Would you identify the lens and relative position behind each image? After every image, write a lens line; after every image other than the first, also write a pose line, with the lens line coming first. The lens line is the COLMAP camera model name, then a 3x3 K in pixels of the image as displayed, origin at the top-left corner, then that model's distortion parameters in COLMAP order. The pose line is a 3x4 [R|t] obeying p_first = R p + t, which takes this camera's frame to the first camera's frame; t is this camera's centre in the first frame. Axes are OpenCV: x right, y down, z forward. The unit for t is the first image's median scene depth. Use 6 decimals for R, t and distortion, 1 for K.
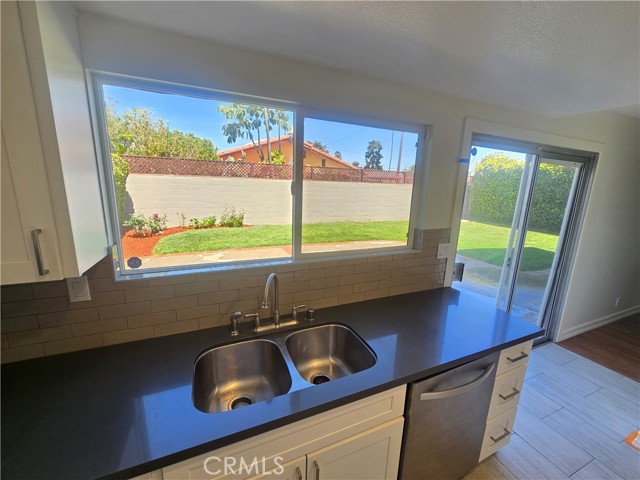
lens RADIAL K [[264.1, 0, 320.9], [0, 264.1, 239.2], [0, 0, 1]] dist [-0.006274, 0.002596]
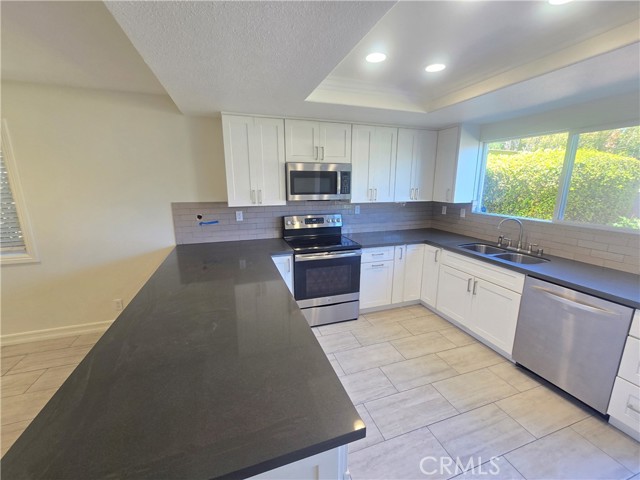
lens RADIAL K [[264.1, 0, 322.6], [0, 264.1, 236.5], [0, 0, 1]] dist [-0.006274, 0.002596]
pose [[-0.062629, 0.174219, -0.982713, 1.715467], [-0.217527, 0.958591, 0.183806, 0.186072], [0.974043, 0.225278, -0.022138, -0.345877]]
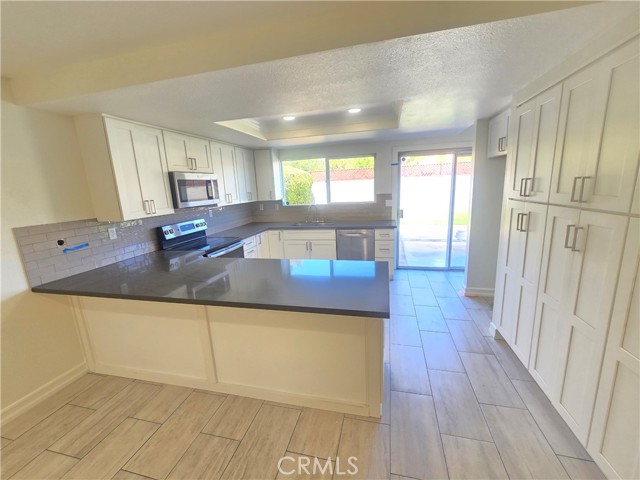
lens RADIAL K [[264.1, 0, 318.8], [0, 264.1, 240.0], [0, 0, 1]] dist [-0.006274, 0.002596]
pose [[0.793575, 0.053915, -0.606080, 1.860983], [-0.057195, 0.998266, 0.013914, 0.499234], [0.605779, 0.023622, 0.795282, -1.648685]]
